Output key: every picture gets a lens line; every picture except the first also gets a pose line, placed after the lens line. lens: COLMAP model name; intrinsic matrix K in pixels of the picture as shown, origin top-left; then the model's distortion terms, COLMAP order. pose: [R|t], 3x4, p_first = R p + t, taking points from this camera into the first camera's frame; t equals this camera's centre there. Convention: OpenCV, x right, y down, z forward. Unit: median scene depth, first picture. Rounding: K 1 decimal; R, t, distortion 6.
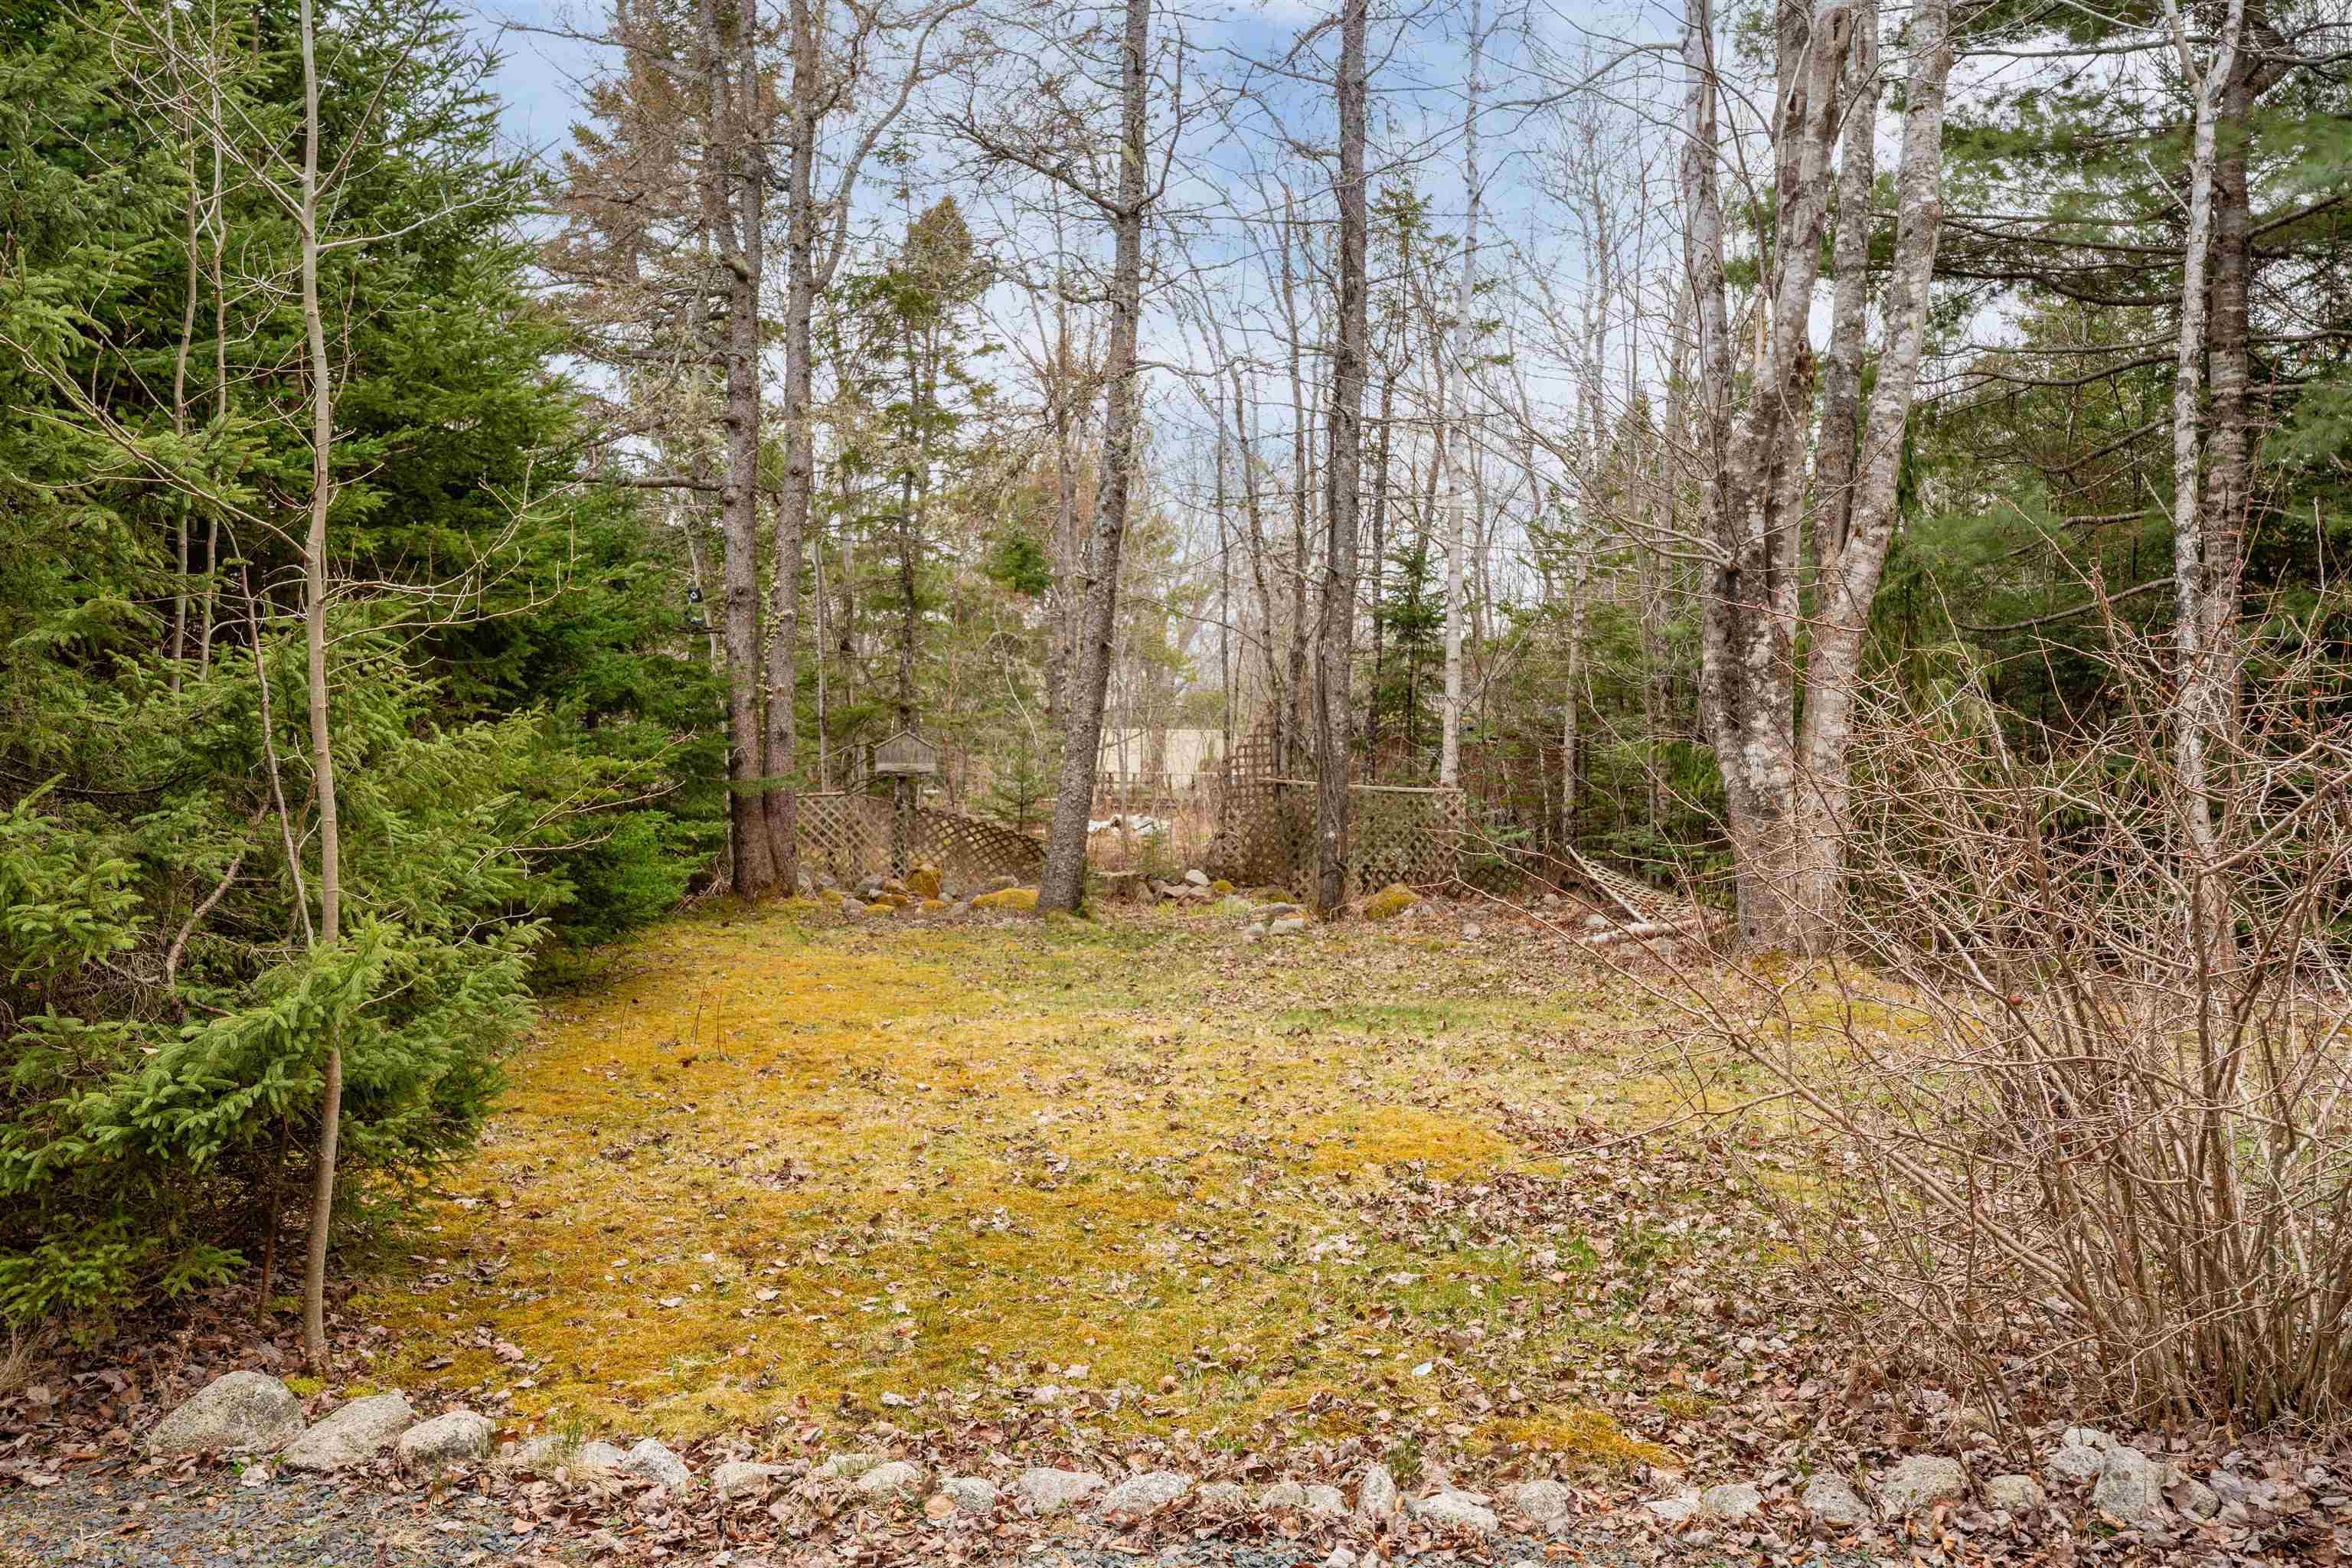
lens RADIAL K [[1854.5, 0, 1175.6], [0, 1854.5, 788.2], [0, 0, 1]] dist [-0.012153, 0.021636]
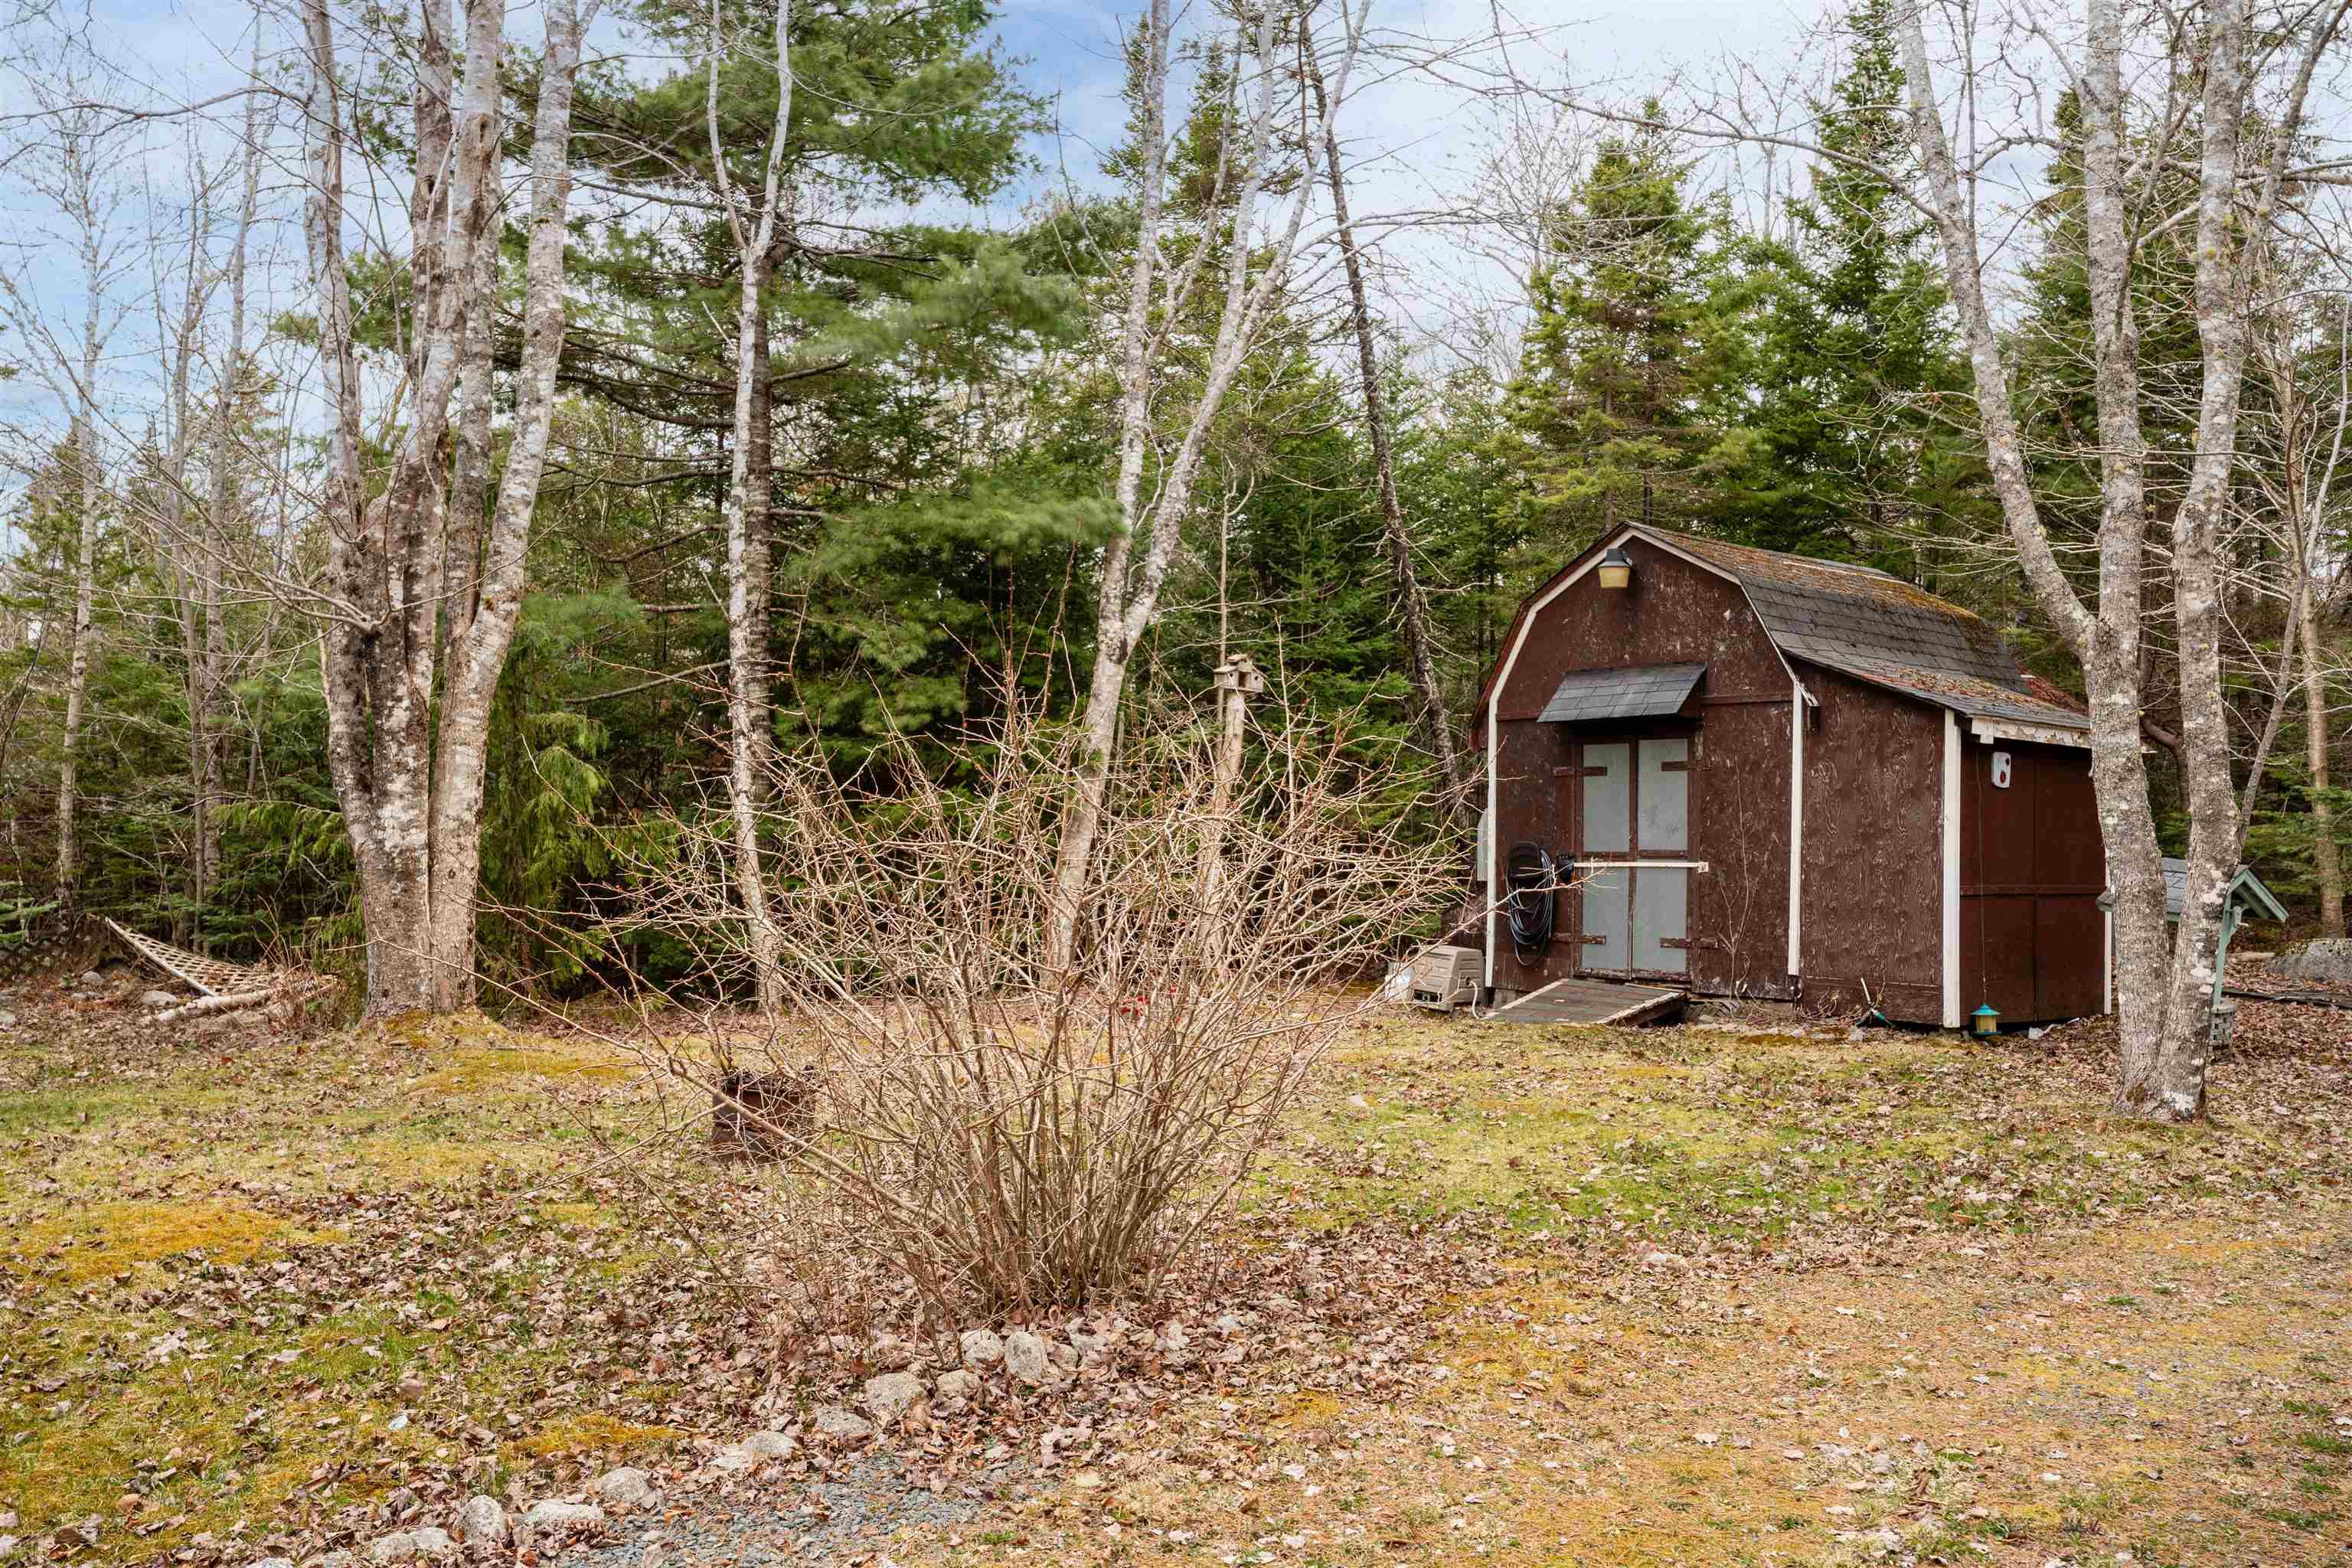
lens RADIAL K [[1854.5, 0, 1168.3], [0, 1854.5, 785.3], [0, 0, 1]] dist [-0.012153, 0.021636]
pose [[0.693654, 0.010648, 0.720230, -0.121934], [0.015060, 0.999458, -0.029281, 0.000597], [-0.720151, 0.031157, 0.693117, -0.006080]]
